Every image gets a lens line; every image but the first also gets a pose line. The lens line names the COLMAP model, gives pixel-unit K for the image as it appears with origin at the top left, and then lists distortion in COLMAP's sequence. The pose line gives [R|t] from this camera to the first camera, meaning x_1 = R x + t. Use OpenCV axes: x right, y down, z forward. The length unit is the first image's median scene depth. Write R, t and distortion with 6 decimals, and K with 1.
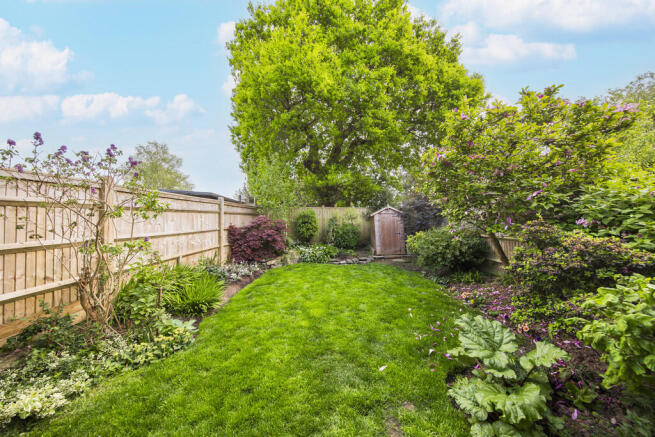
lens RADIAL K [[210.6, 0, 332.9], [0, 210.6, 222.3], [0, 0, 1]] dist [-0.000180, -0.000088]
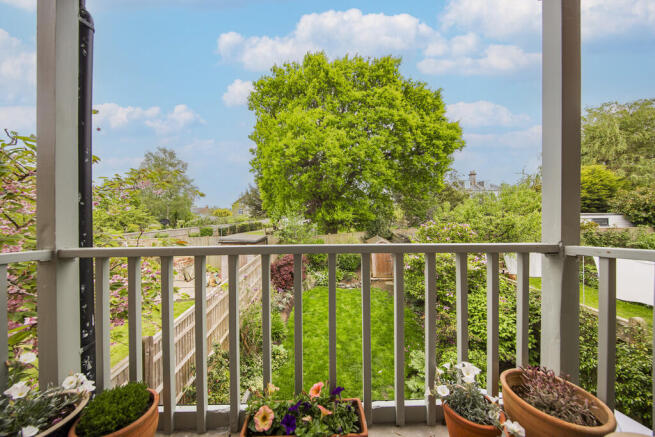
lens RADIAL K [[210.6, 0, 324.3], [0, 210.6, 214.1], [0, 0, 1]] dist [-0.000180, -0.000088]
pose [[0.999958, 0.000146, -0.009179, -0.062789], [-0.000132, 0.999999, 0.001474, -0.182860], [0.009179, -0.001472, 0.999957, -0.230716]]
